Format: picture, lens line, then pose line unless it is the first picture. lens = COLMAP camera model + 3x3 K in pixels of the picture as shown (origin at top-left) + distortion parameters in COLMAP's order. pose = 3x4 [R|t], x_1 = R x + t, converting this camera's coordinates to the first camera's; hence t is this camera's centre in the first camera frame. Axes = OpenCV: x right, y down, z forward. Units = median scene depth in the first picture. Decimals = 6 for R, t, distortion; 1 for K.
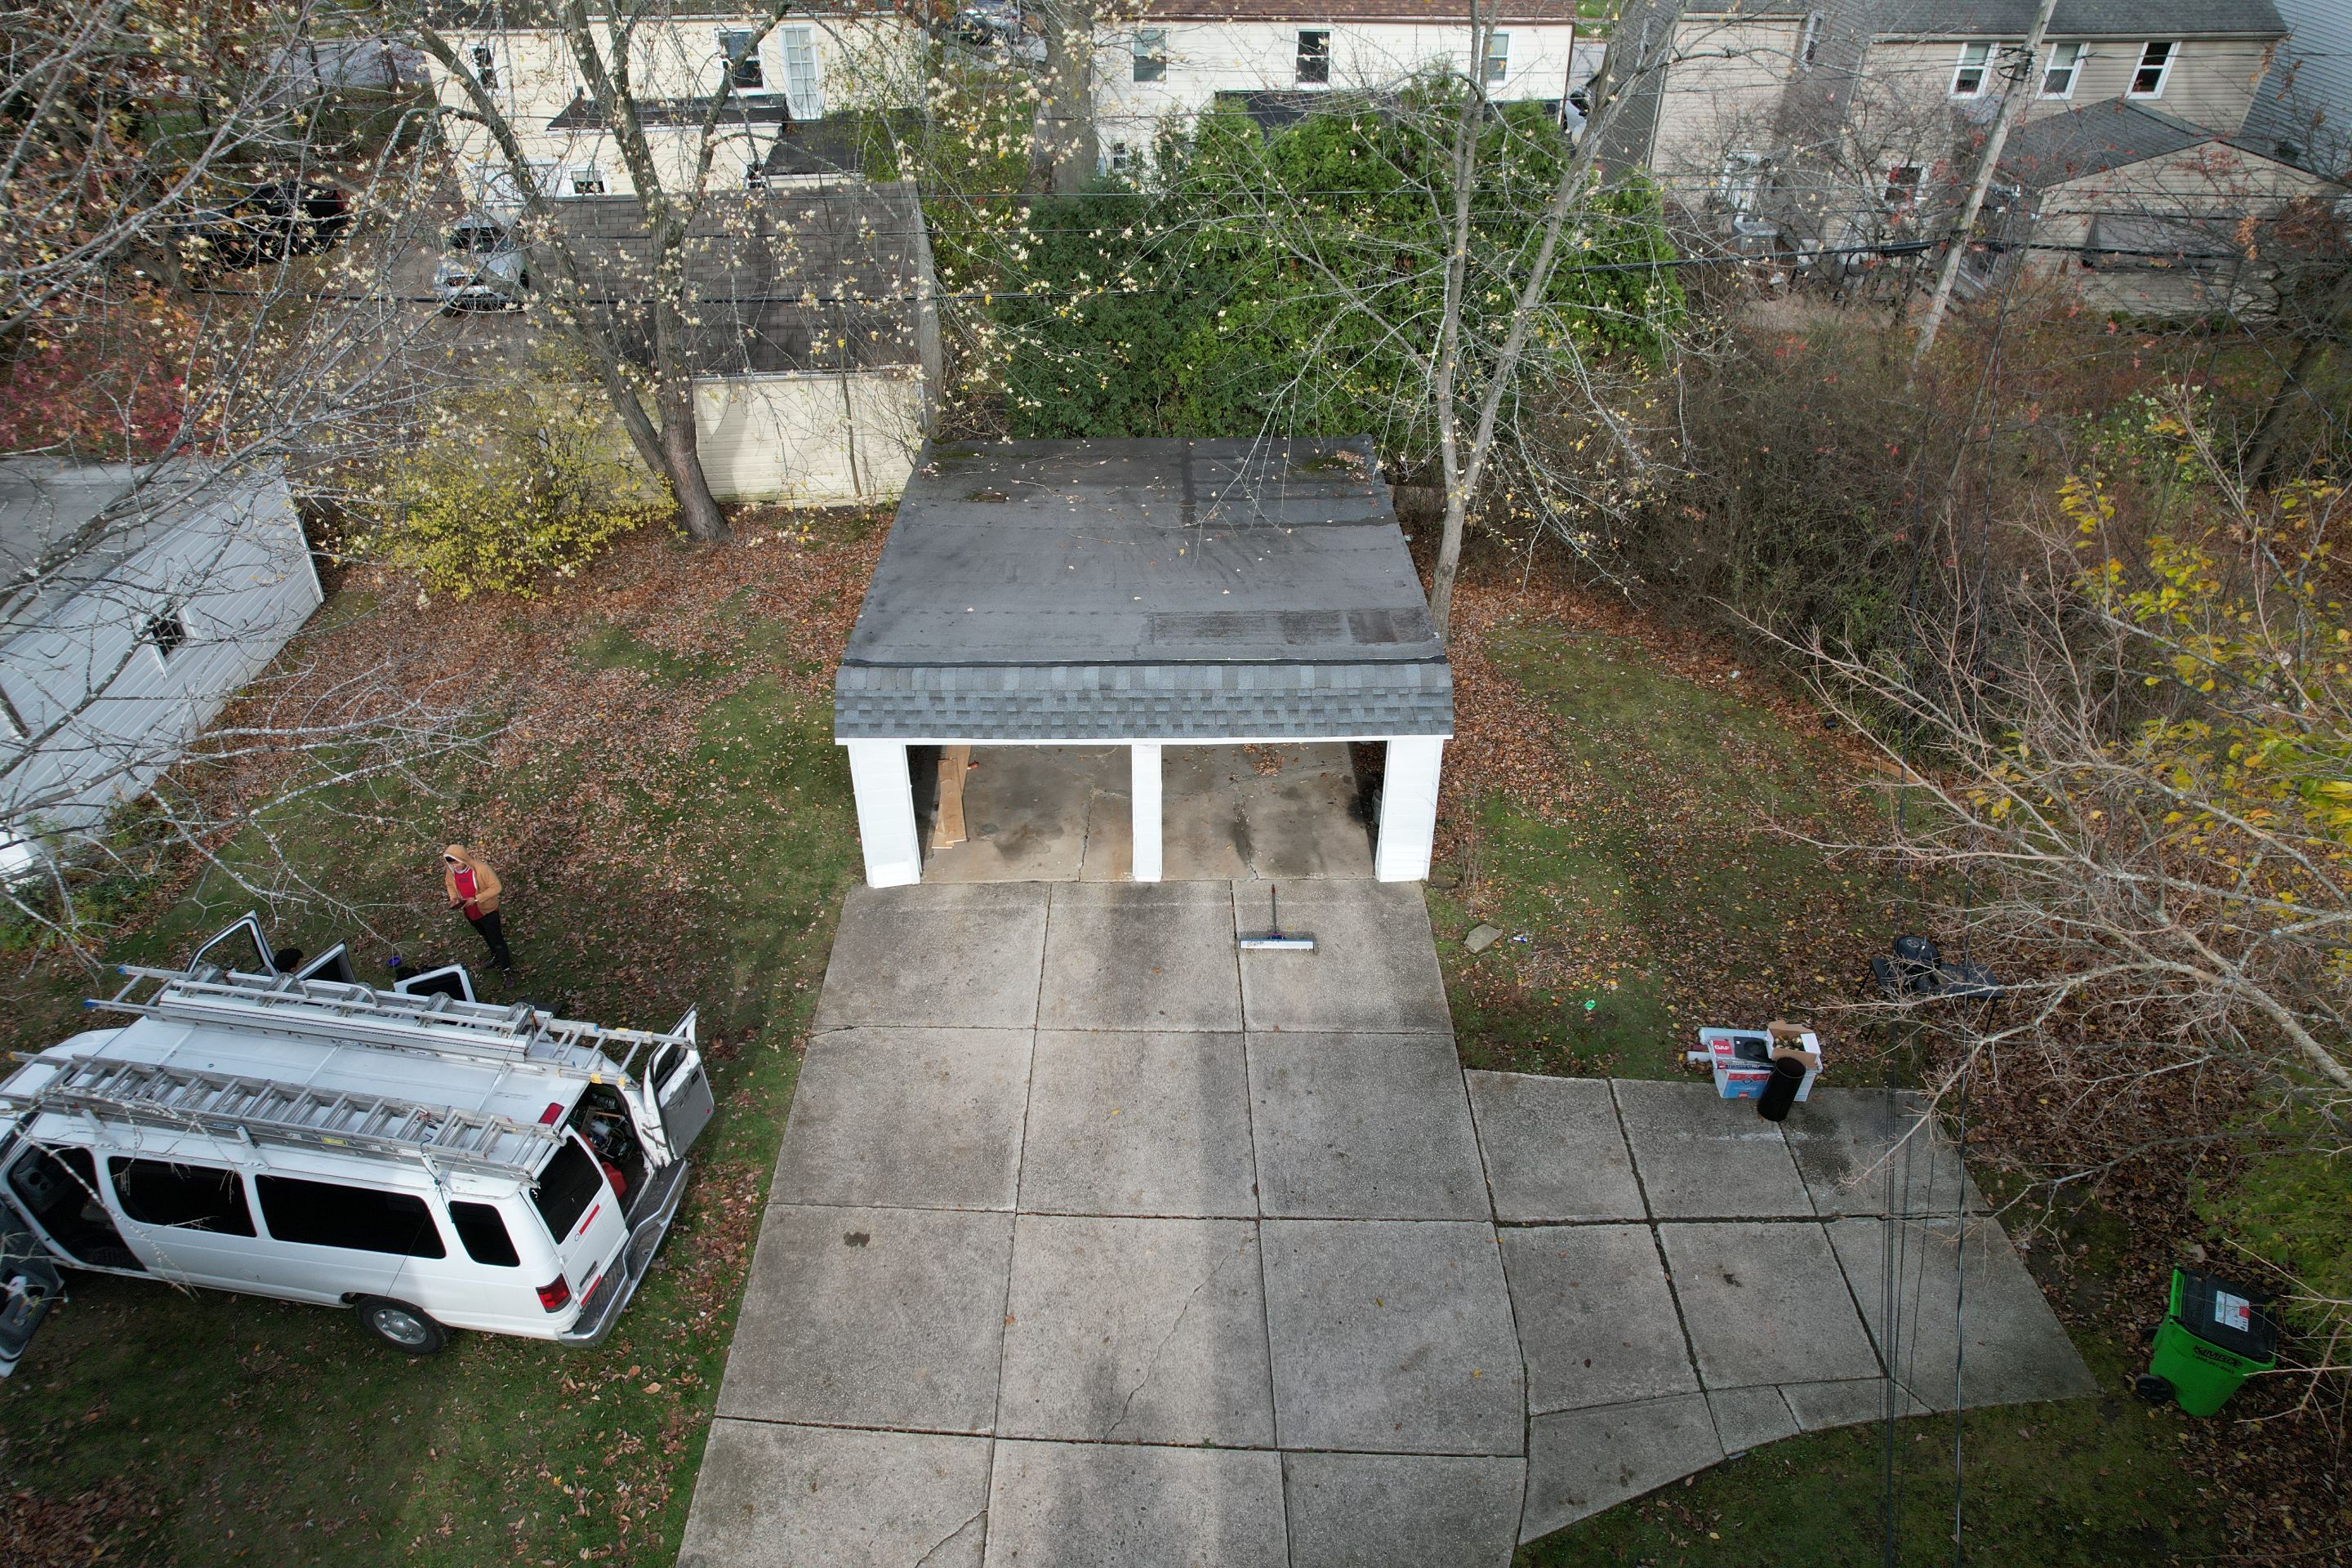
lens RADIAL K [[1498.7, 0, 1175.4], [0, 1498.7, 792.1], [0, 0, 1]] dist [-0.054819, 0.017082]
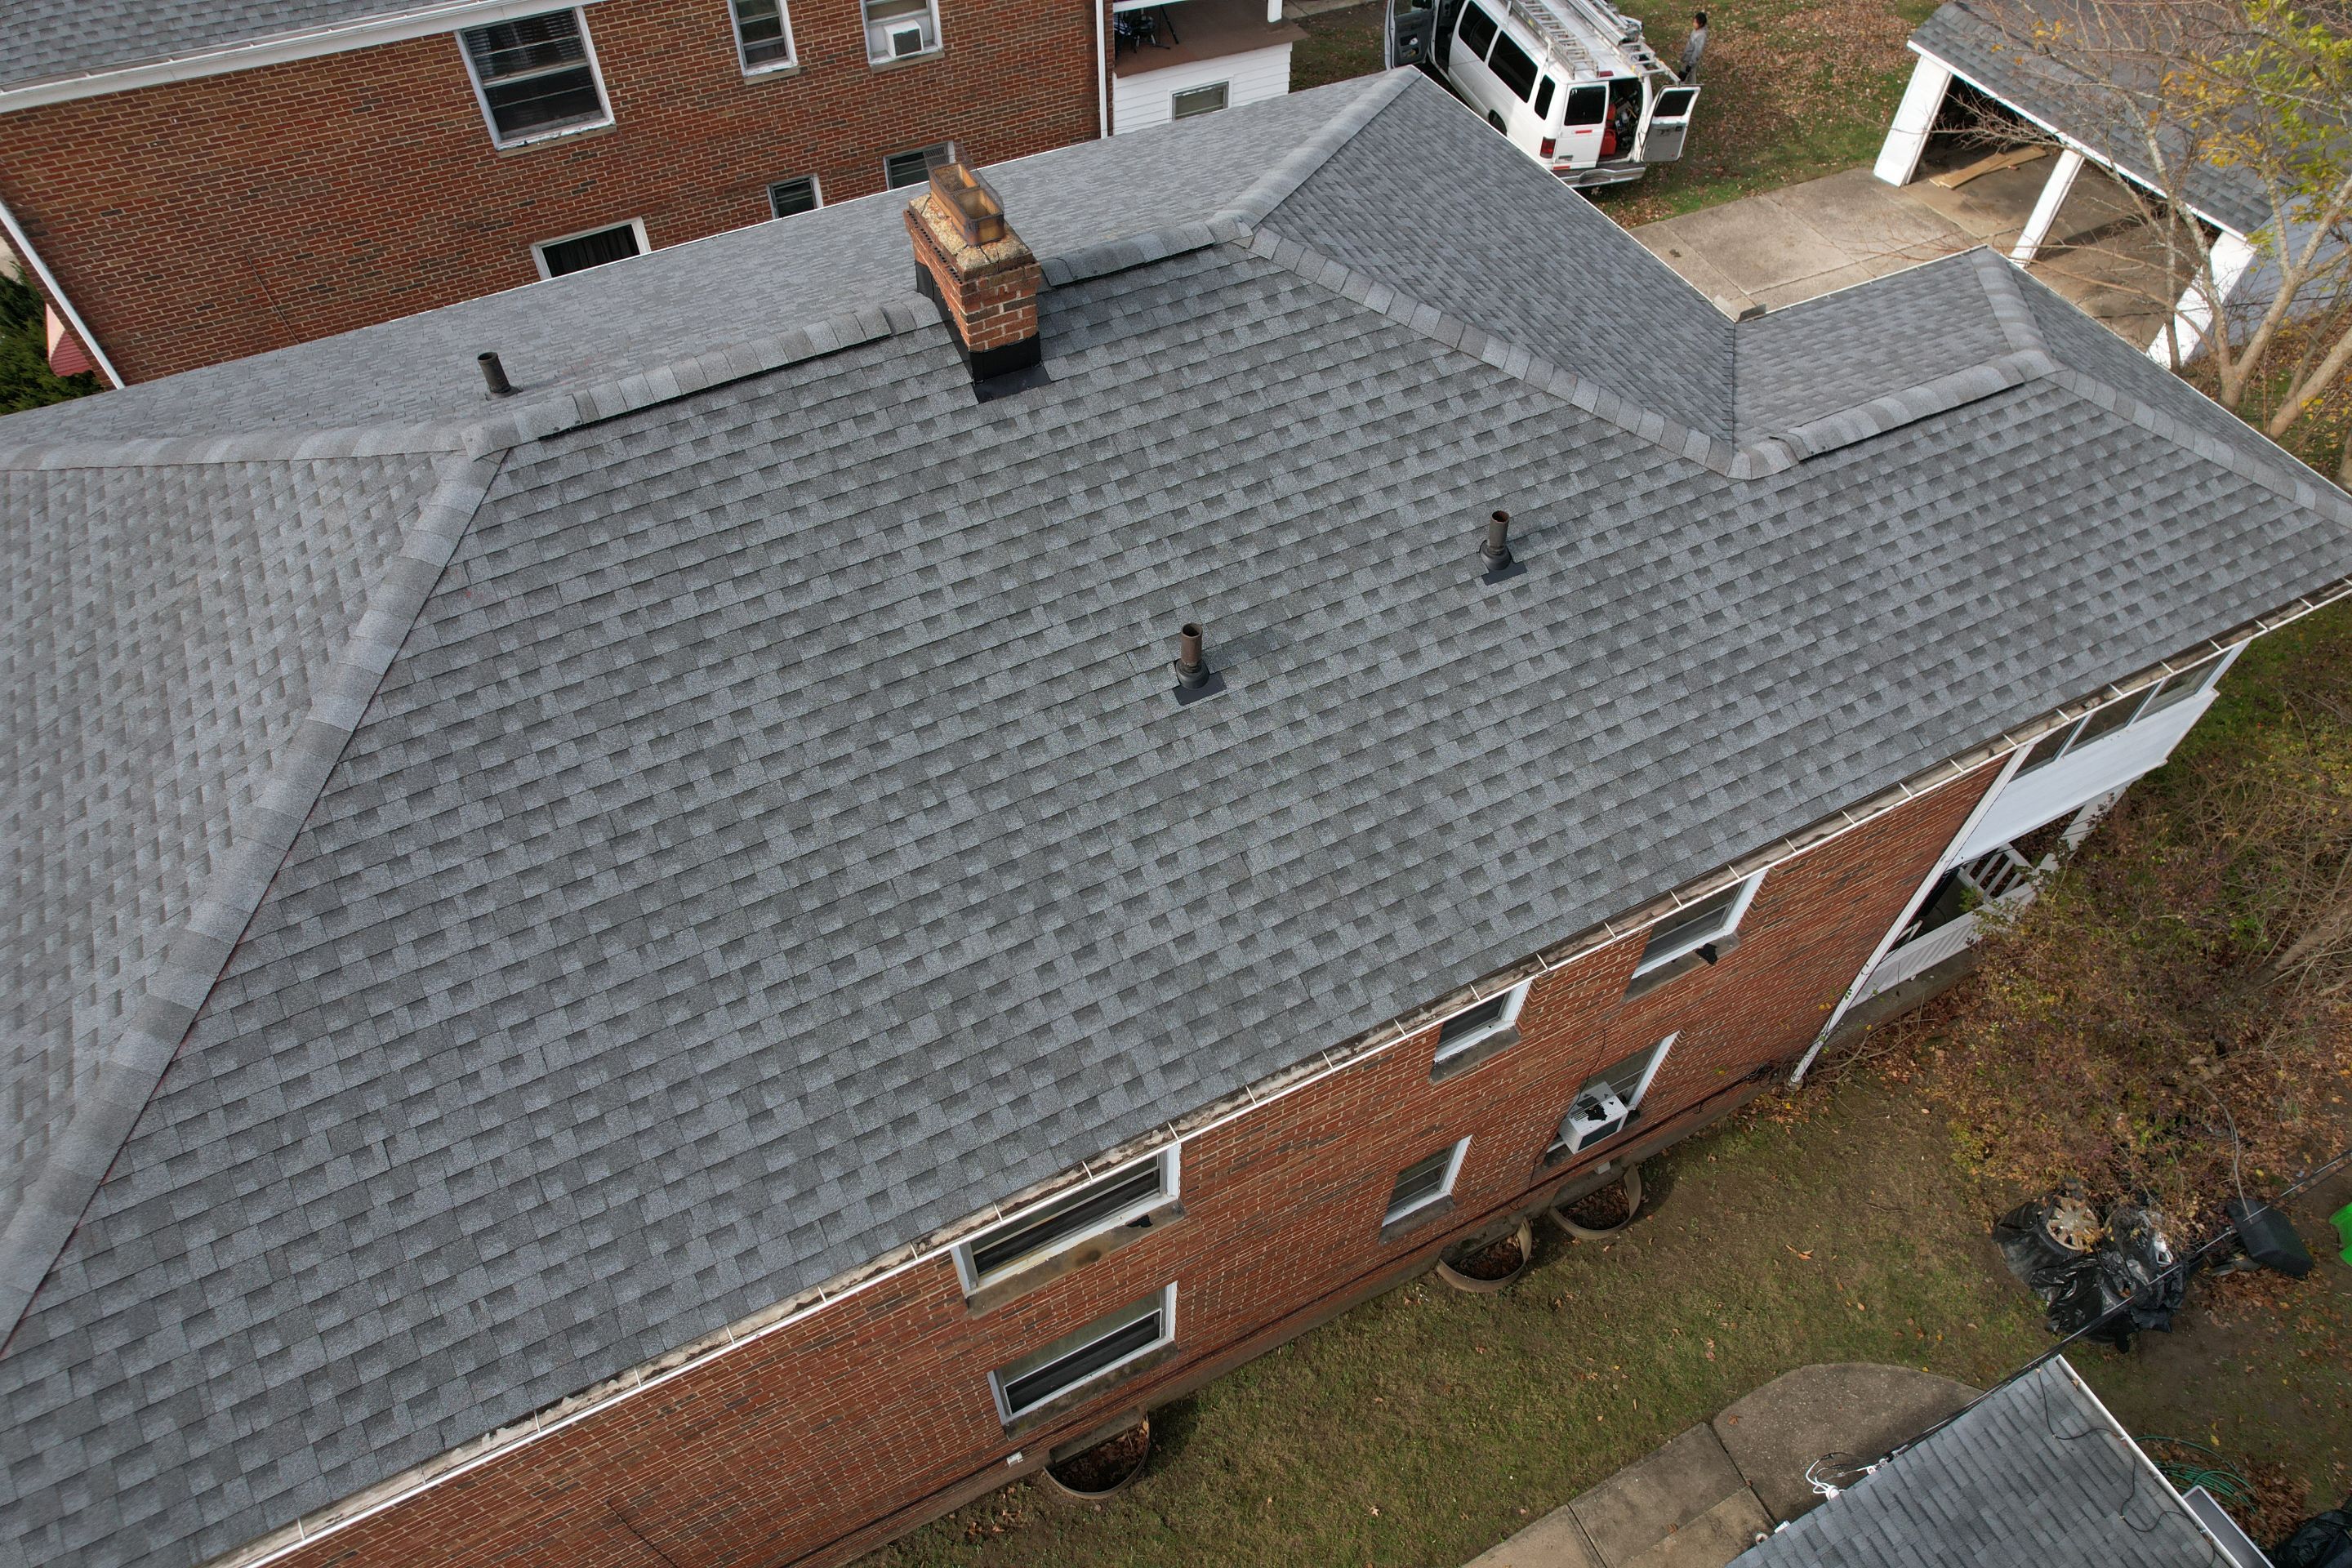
lens RADIAL K [[1498.2, 0, 1174.8], [0, 1498.2, 791.3], [0, 0, 1]] dist [-0.048925, -0.005223]
pose [[0.427163, 0.707208, -0.563373, 0.875880], [-0.545988, 0.698407, 0.462737, 0.224499], [0.720714, 0.109930, 0.684460, -0.522436]]
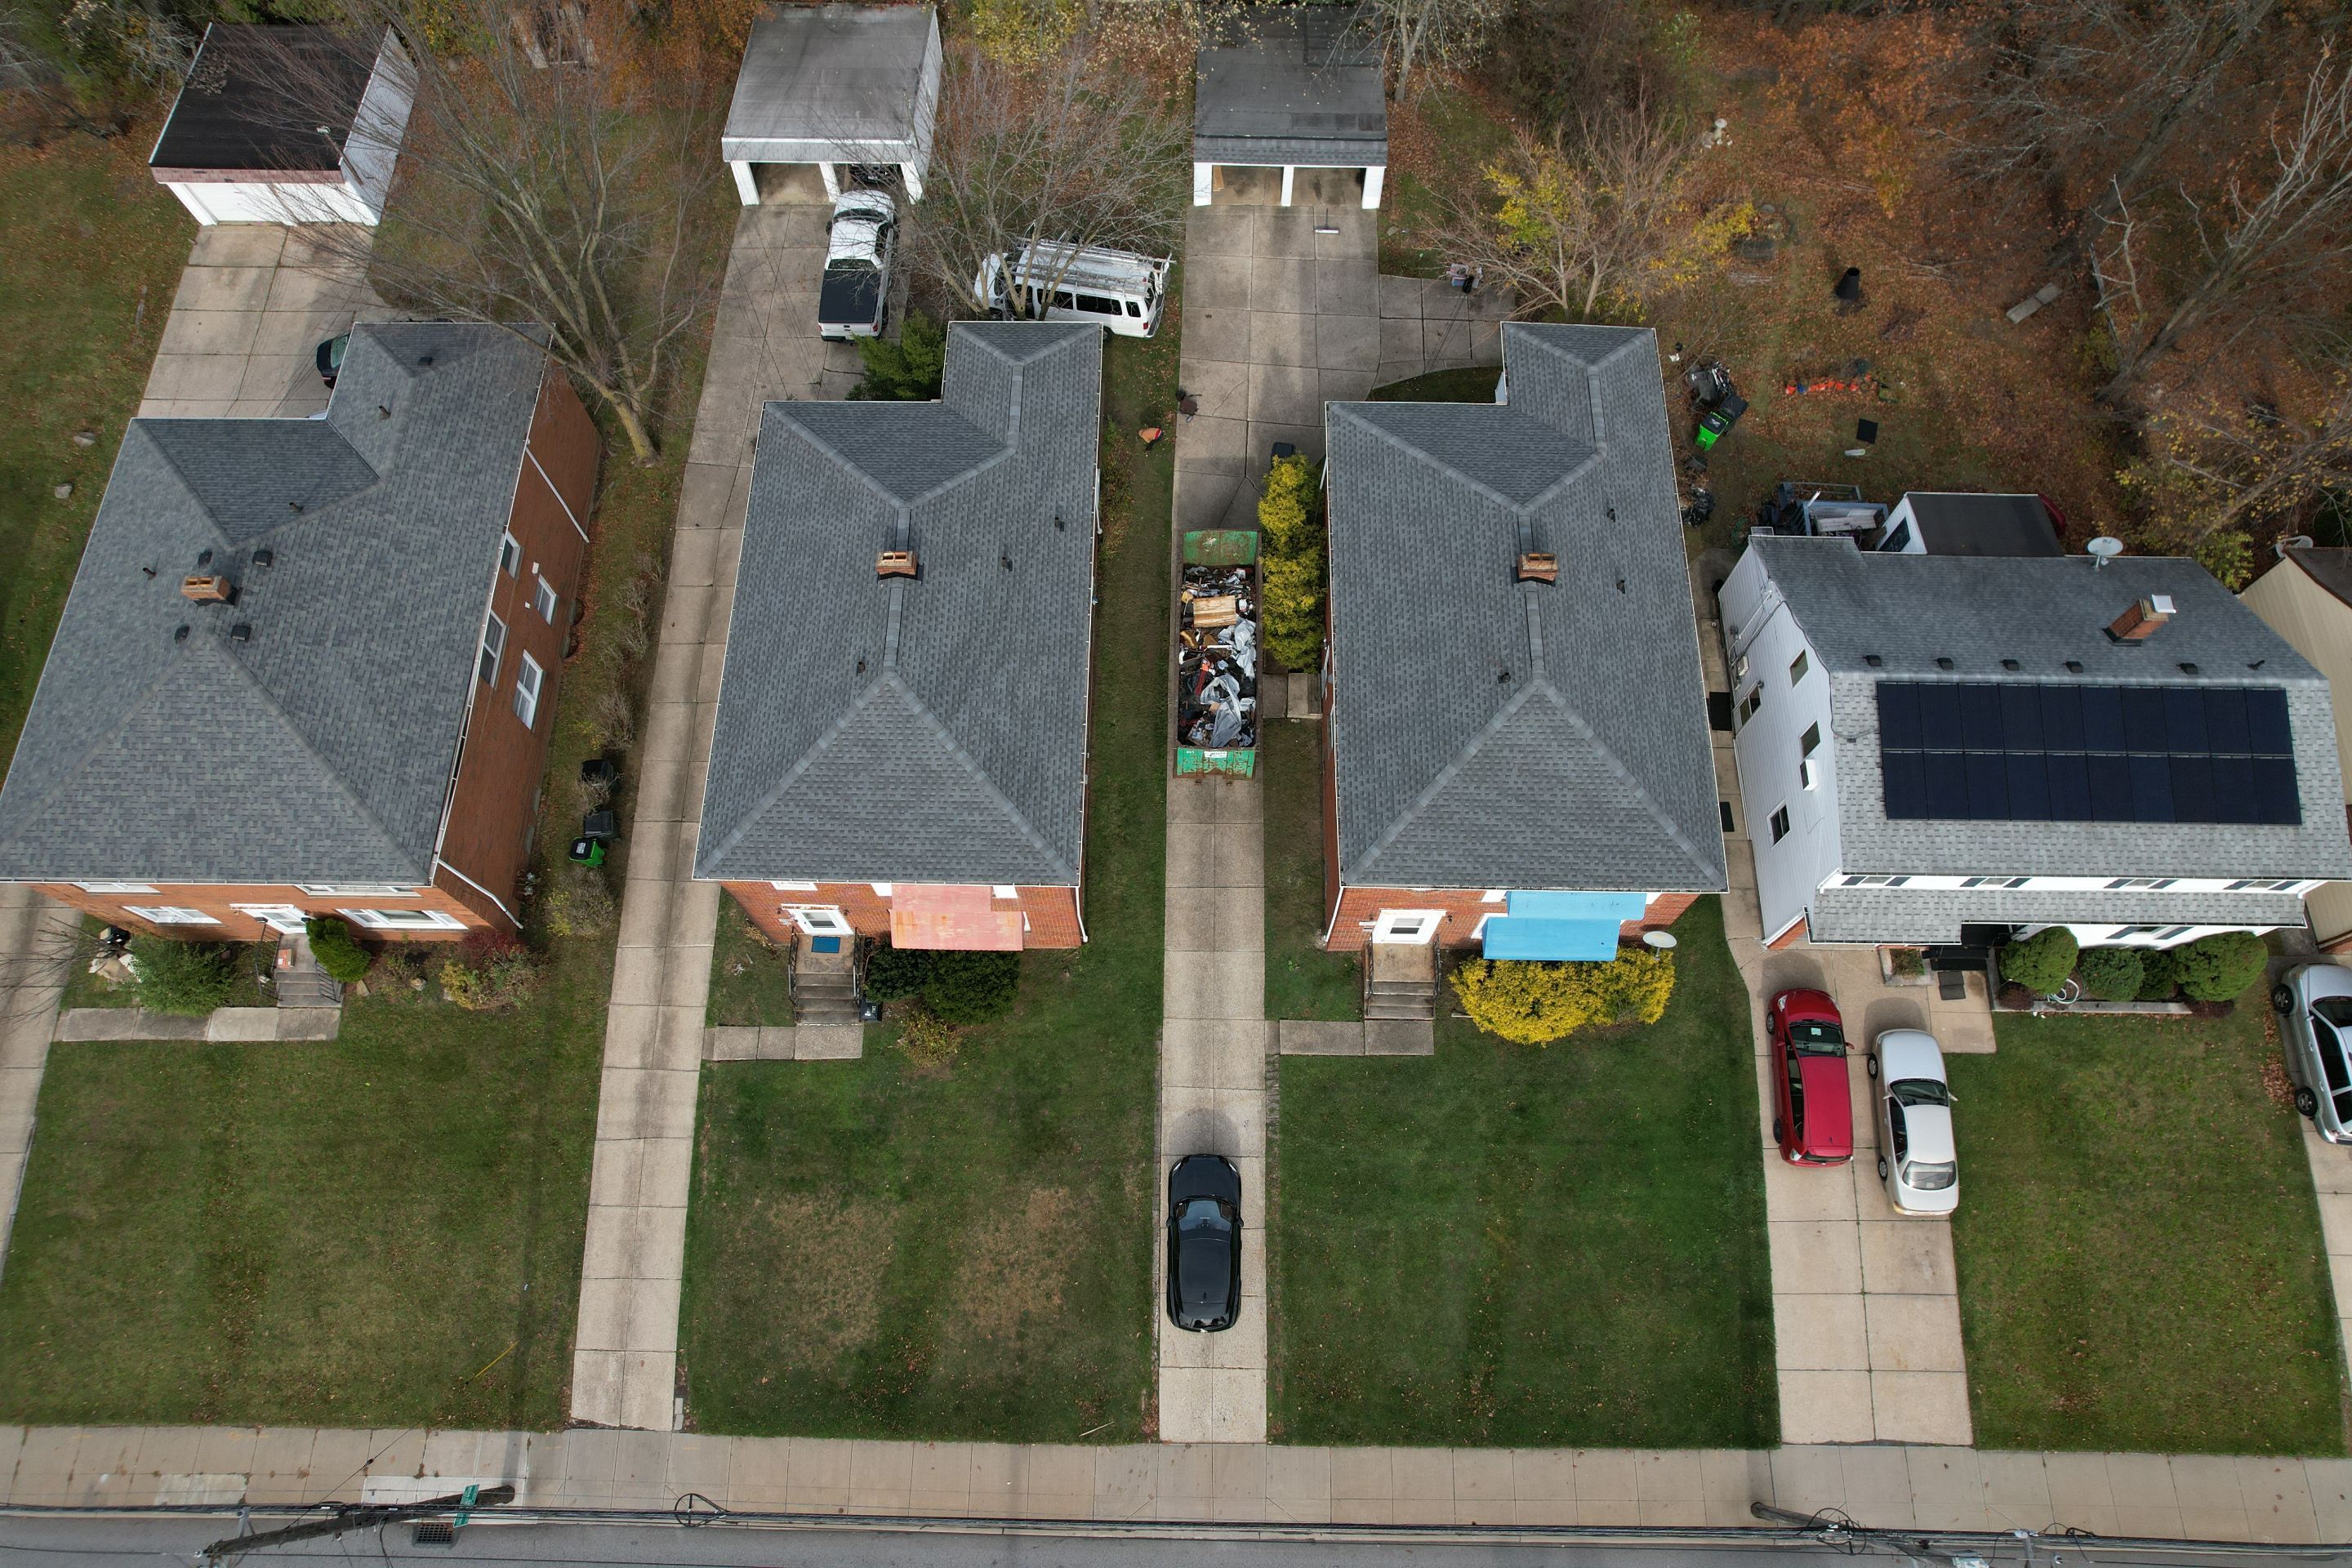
lens RADIAL K [[1498.7, 0, 1175.4], [0, 1498.7, 792.1], [0, 0, 1]] dist [-0.054819, 0.017082]
pose [[0.999095, 0.036694, -0.021527, -0.151317], [-0.020436, 0.857755, 0.513653, -0.523986], [0.037313, -0.512748, 0.857728, -2.484282]]
